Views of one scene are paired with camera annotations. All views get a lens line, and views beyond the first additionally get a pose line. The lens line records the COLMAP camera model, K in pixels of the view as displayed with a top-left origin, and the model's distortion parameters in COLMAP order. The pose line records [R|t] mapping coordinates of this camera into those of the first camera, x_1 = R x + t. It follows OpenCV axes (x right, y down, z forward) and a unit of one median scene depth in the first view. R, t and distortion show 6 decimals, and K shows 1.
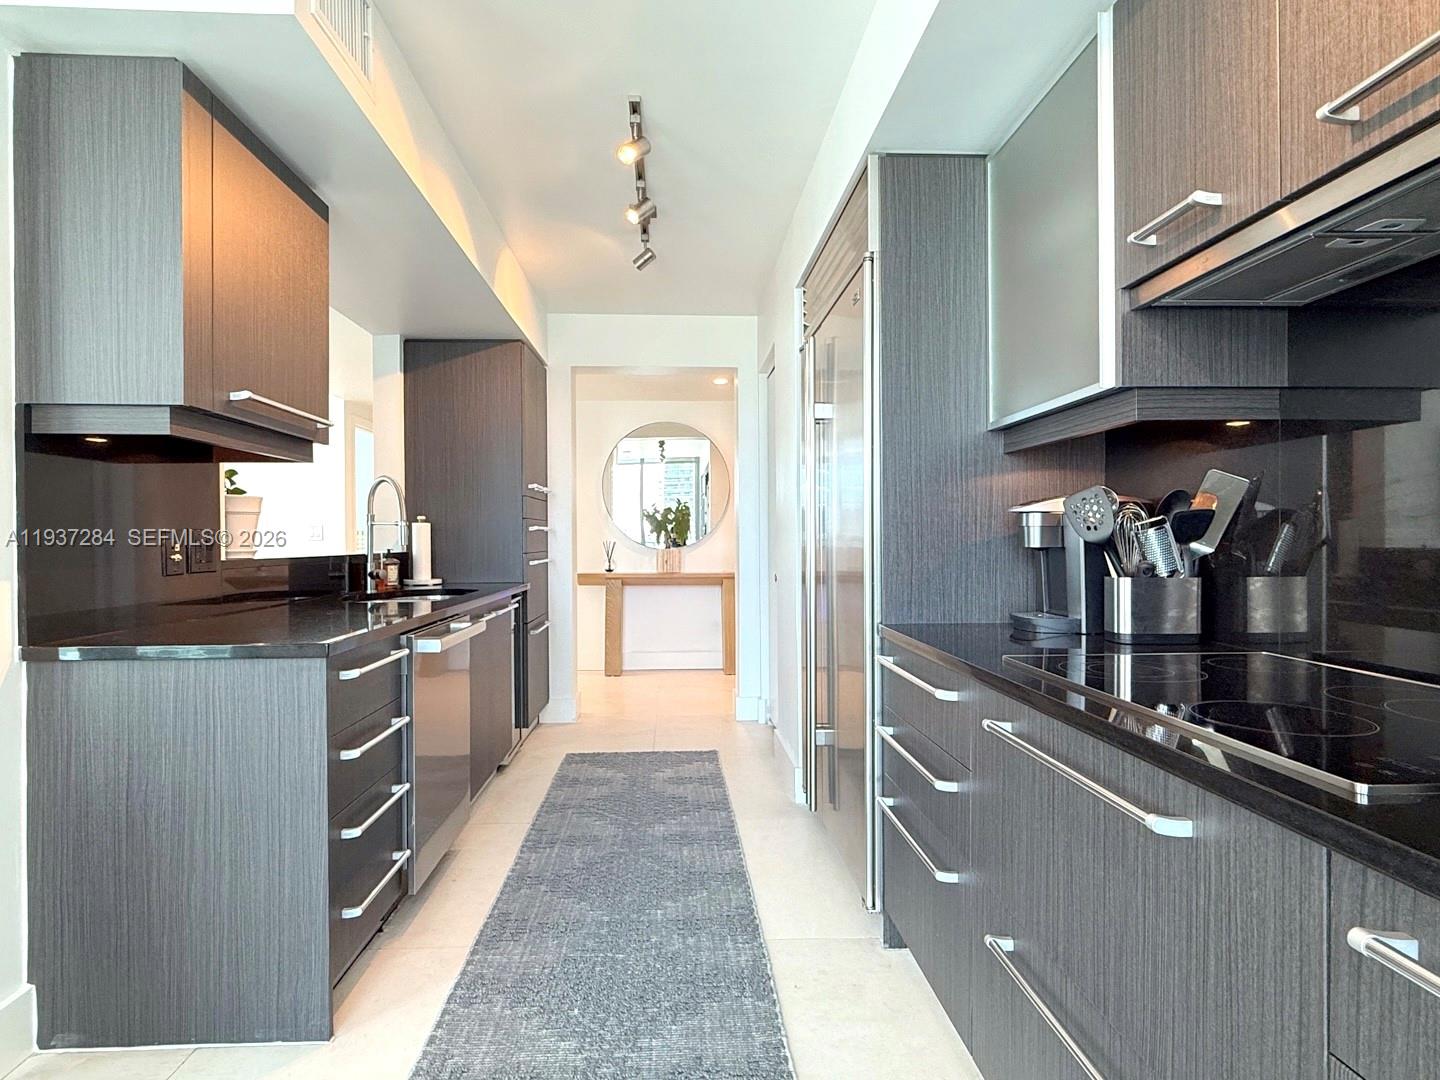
lens RADIAL K [[769.6, 0, 713.8], [0, 769.6, 542.6], [0, 0, 1]] dist [-0.001778, 0.001607]
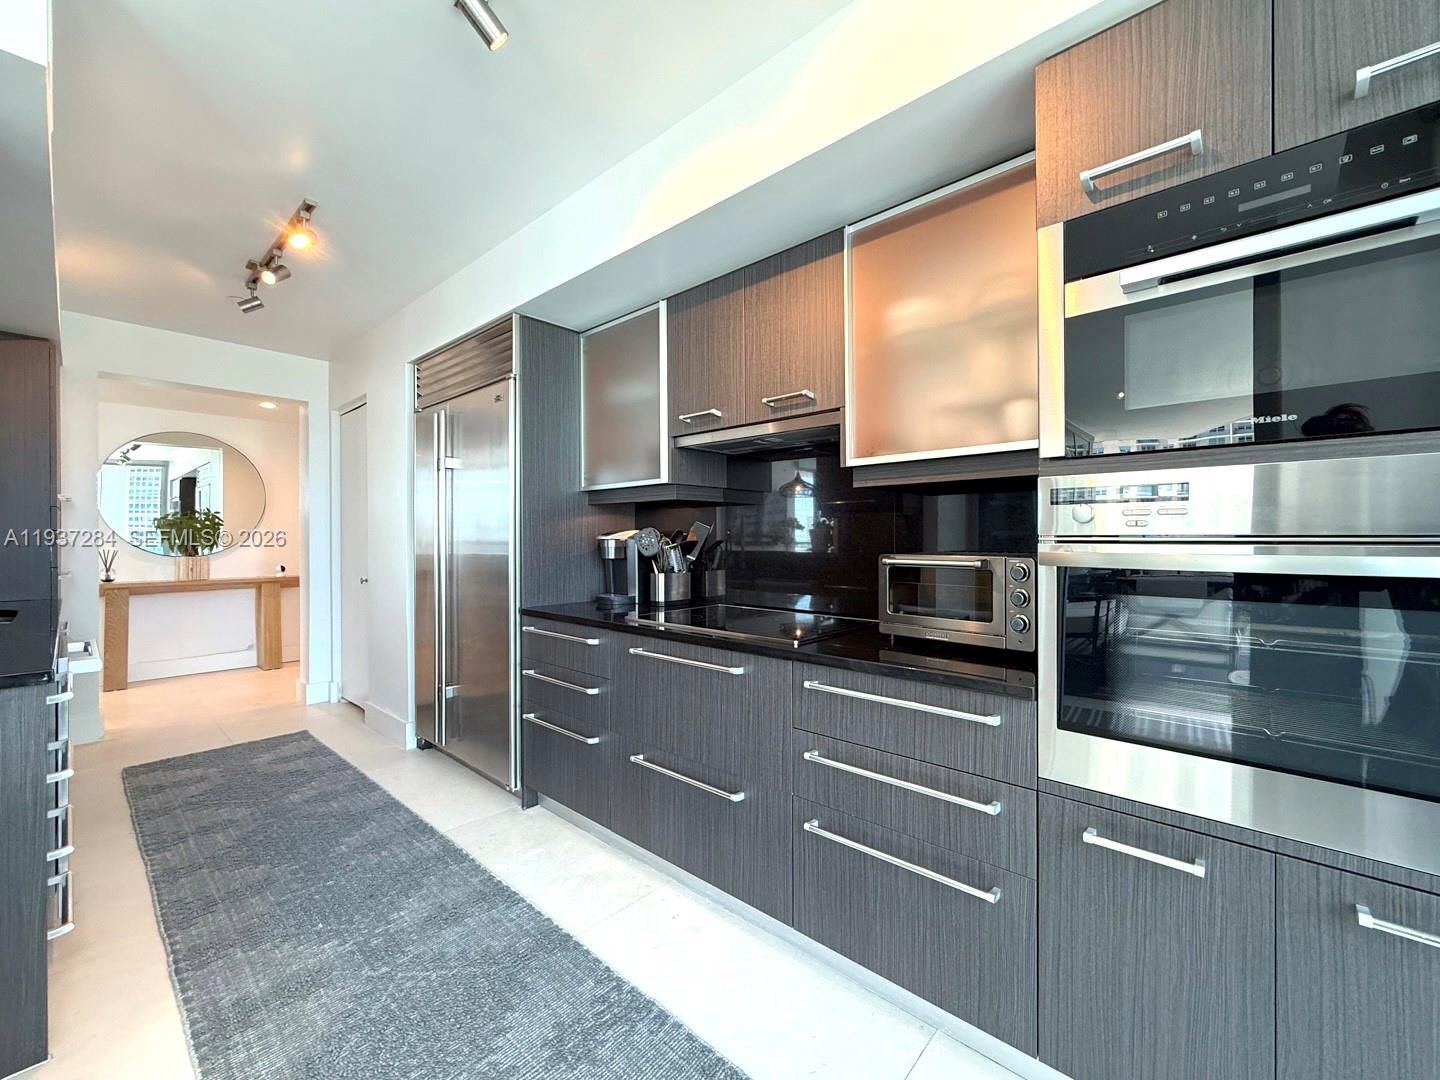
lens RADIAL K [[585.8, 0, 720.0], [0, 585.8, 540.0], [0, 0, 1]] dist [-0.001372, -0.000350]
pose [[0.706040, -0.000972, 0.708171, -0.352828], [0.003587, 0.999991, -0.002203, -0.030856], [-0.708163, 0.004095, 0.706037, -0.153743]]
